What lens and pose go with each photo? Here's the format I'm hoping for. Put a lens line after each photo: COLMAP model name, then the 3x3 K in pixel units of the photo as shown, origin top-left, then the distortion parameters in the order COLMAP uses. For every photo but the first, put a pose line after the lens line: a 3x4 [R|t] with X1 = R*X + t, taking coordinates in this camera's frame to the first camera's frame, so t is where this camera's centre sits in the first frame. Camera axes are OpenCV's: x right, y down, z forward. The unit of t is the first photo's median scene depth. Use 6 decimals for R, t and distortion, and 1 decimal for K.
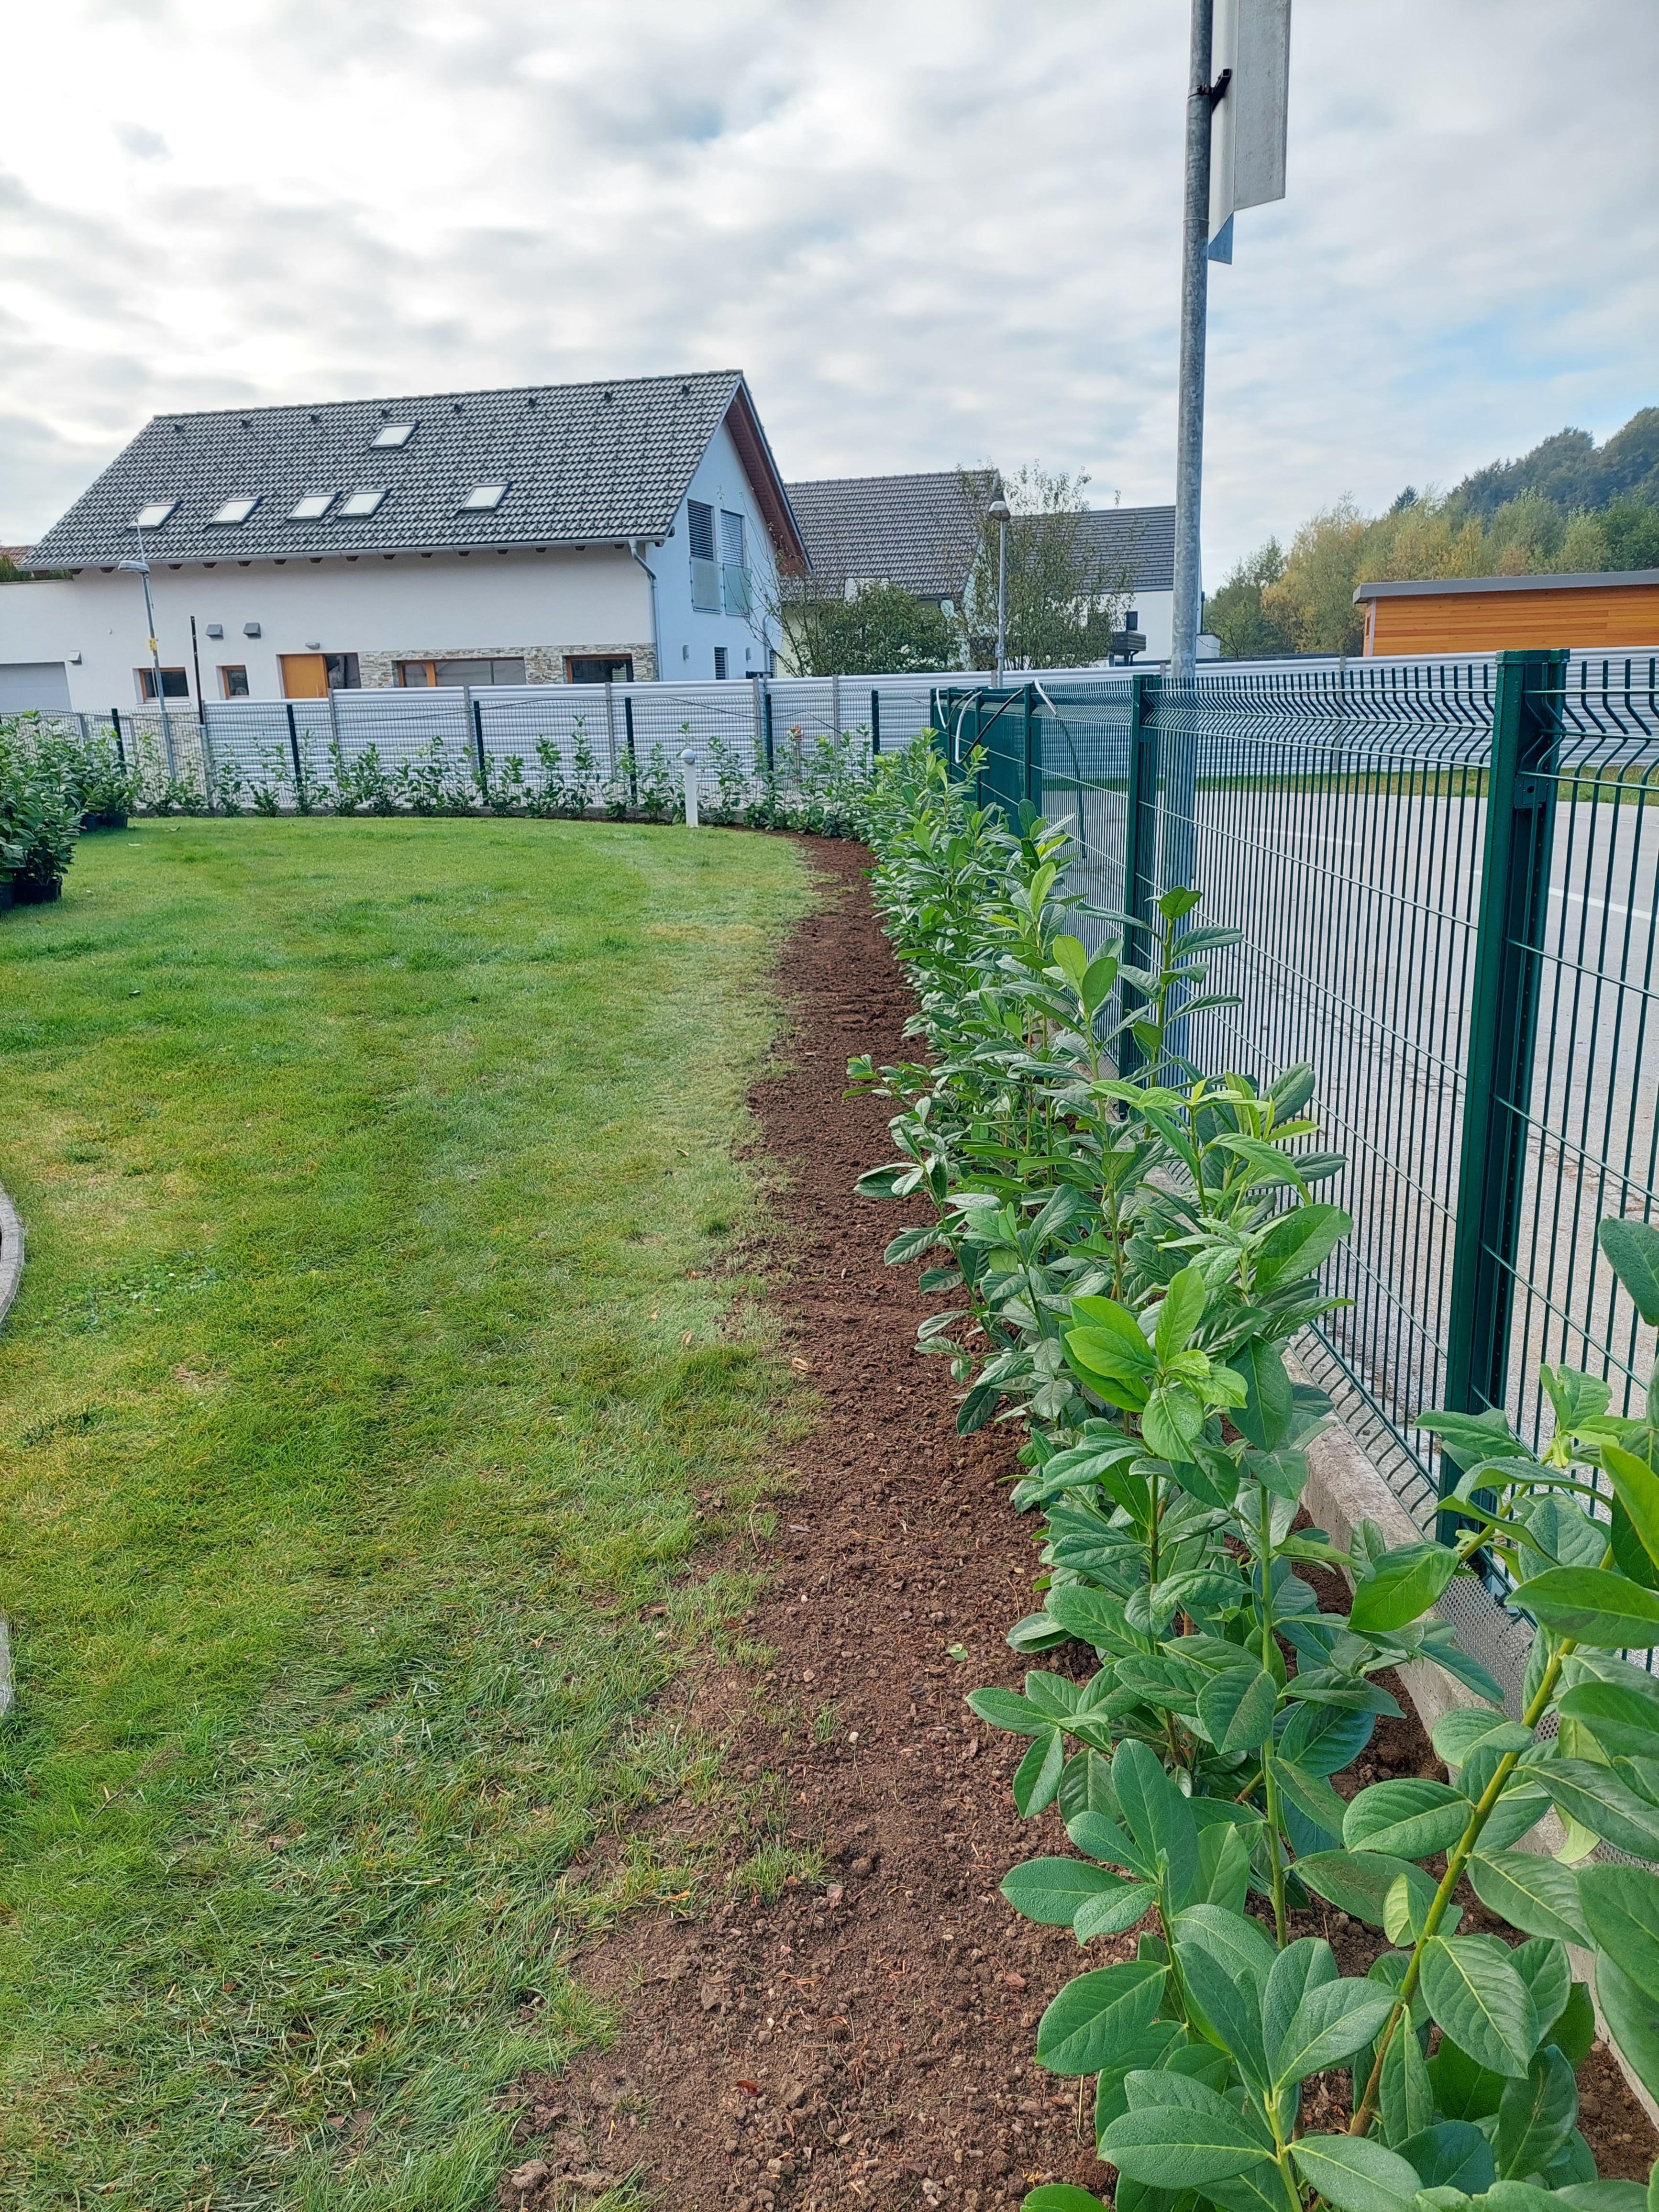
lens RADIAL K [[1538.8, 0, 829.5], [0, 1538.8, 1106.0], [0, 0, 1]] dist [-0.006770, -0.002586]
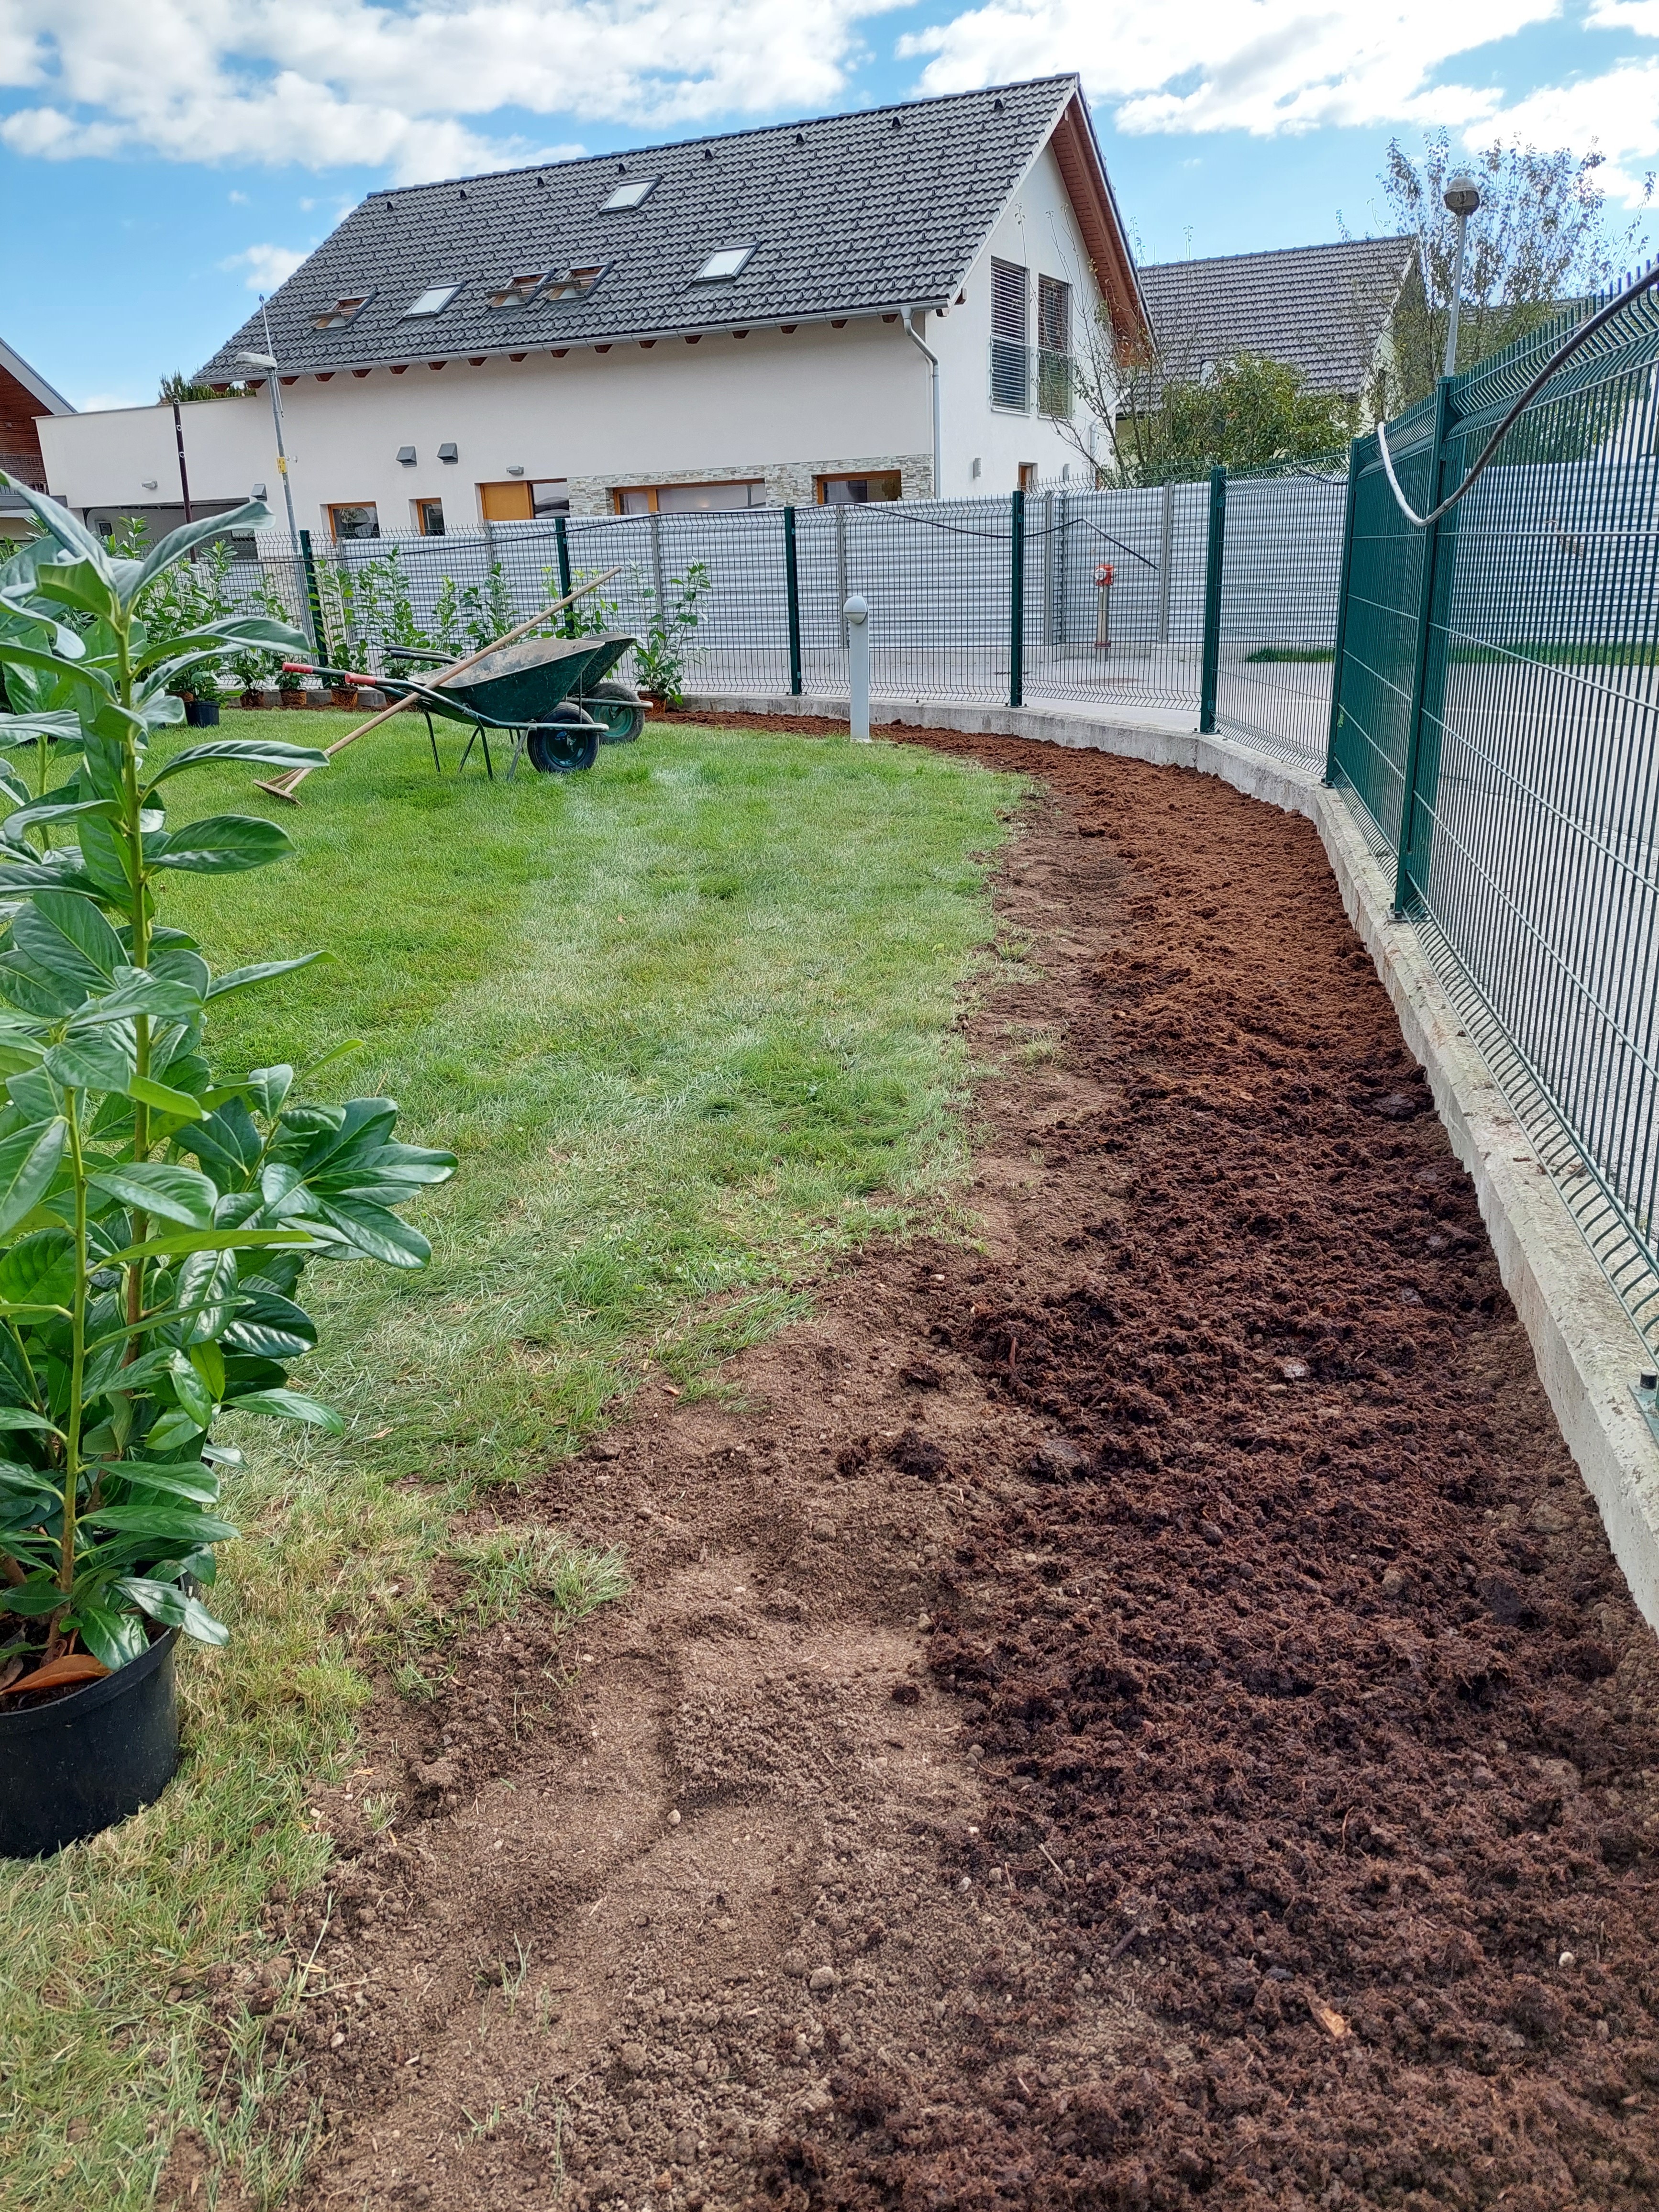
lens RADIAL K [[1547.1, 0, 829.5], [0, 1547.1, 1106.0], [0, 0, 1]] dist [0.007649, -0.000212]
pose [[0.977125, 0.060606, -0.203847, 0.009116], [-0.043158, 0.995098, 0.088979, -0.047358], [0.208240, -0.078146, 0.974951, 0.214552]]
